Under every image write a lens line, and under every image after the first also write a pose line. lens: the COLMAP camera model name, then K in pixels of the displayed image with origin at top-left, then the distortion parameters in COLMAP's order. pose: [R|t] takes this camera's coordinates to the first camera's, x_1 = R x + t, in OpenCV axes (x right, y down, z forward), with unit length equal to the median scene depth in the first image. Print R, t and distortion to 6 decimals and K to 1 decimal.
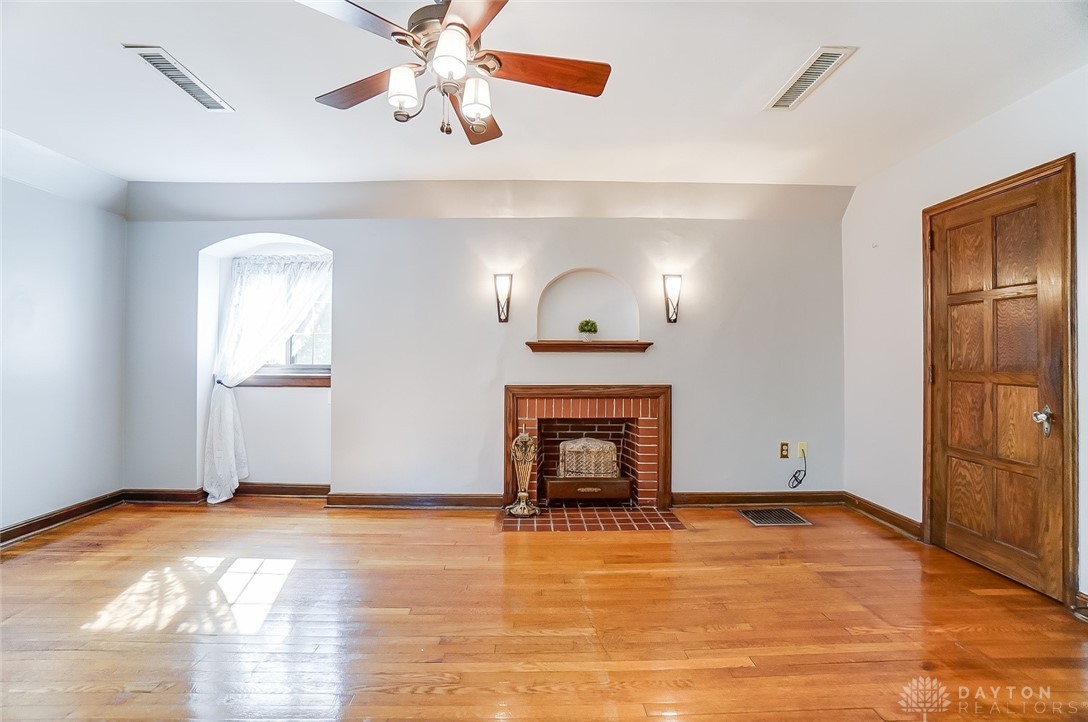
lens RADIAL K [[462.9, 0, 544.0], [0, 462.9, 361.0], [0, 0, 1]] dist [-0.048127, 0.000169]
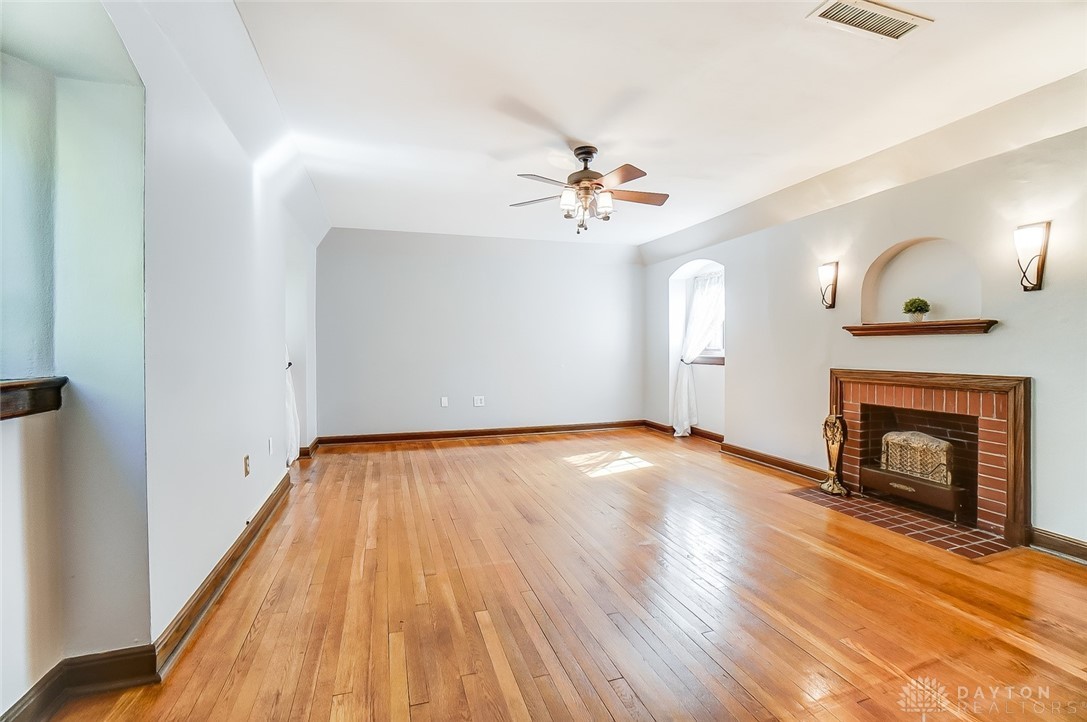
lens RADIAL K [[498.3, 0, 543.5], [0, 498.3, 361.0], [0, 0, 1]] dist [0.001008, 0.000132]
pose [[0.287738, 0.023133, -0.957430, 0.807186], [0.010104, 0.999579, 0.027189, -0.002572], [0.957656, -0.017497, 0.287384, 0.046875]]
